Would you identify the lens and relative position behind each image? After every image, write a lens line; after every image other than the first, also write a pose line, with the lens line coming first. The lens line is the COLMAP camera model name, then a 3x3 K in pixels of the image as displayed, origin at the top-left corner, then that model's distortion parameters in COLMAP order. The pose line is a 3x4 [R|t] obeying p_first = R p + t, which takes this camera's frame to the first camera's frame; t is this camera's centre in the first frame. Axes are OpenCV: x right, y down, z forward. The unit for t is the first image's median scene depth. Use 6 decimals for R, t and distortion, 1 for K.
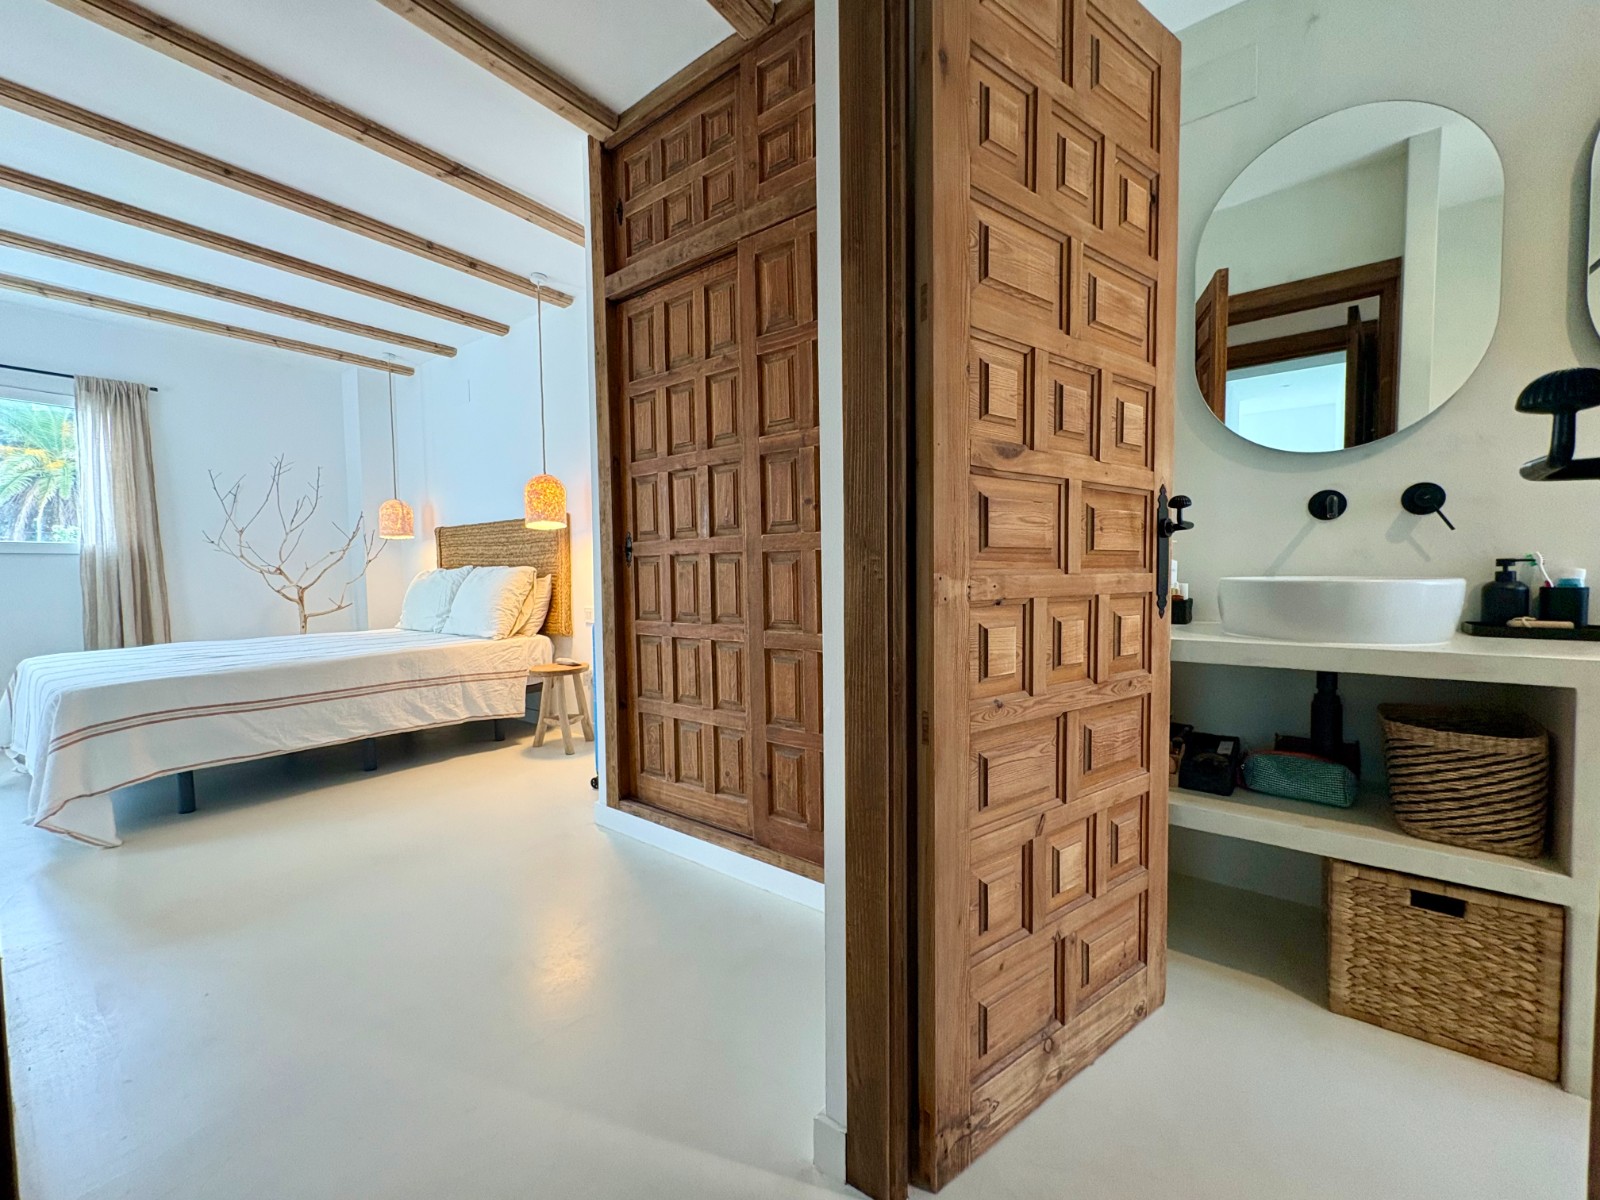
lens RADIAL K [[642.8, 0, 800.0], [0, 642.8, 600.0], [0, 0, 1]] dist [0.000341, 0.000084]
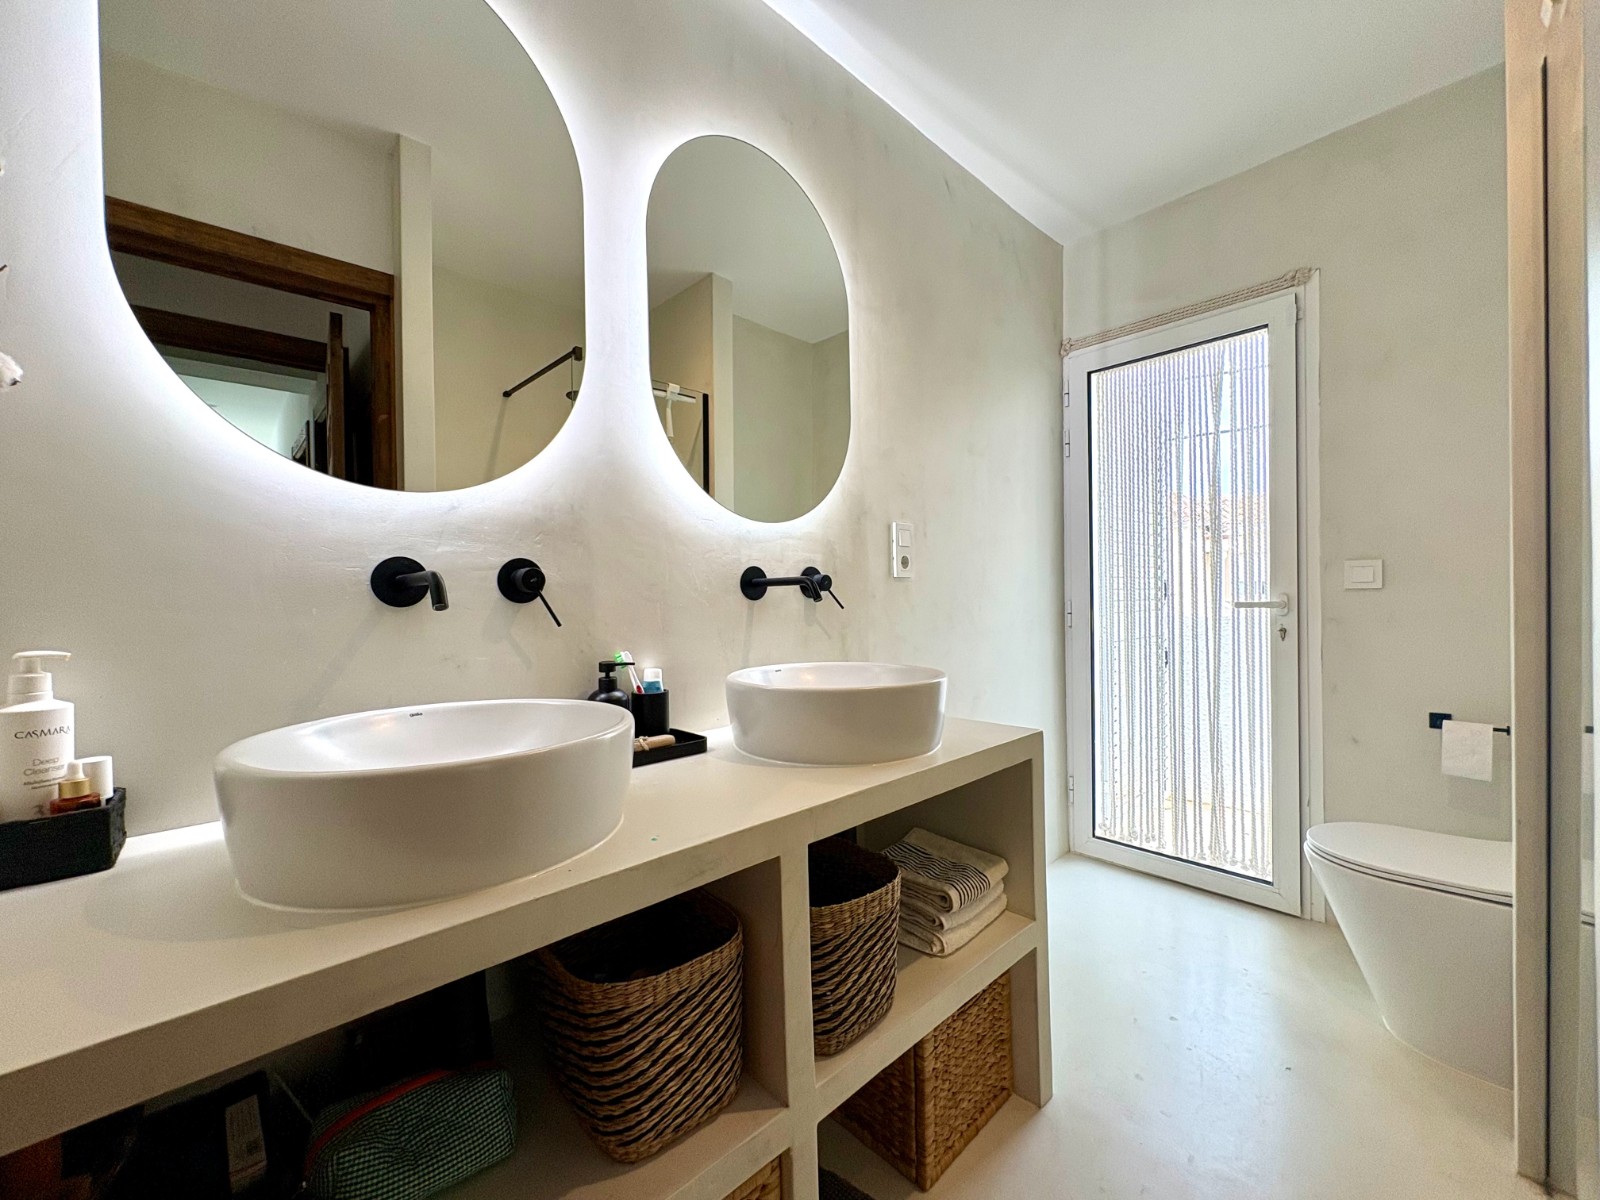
lens RADIAL K [[642.8, 0, 800.0], [0, 642.8, 600.0], [0, 0, 1]] dist [0.000341, 0.000084]
pose [[0.166524, 0.006218, 0.986018, 0.397772], [0.061357, 0.997977, -0.016656, -0.132222], [-0.984127, 0.063272, 0.165805, 0.722956]]
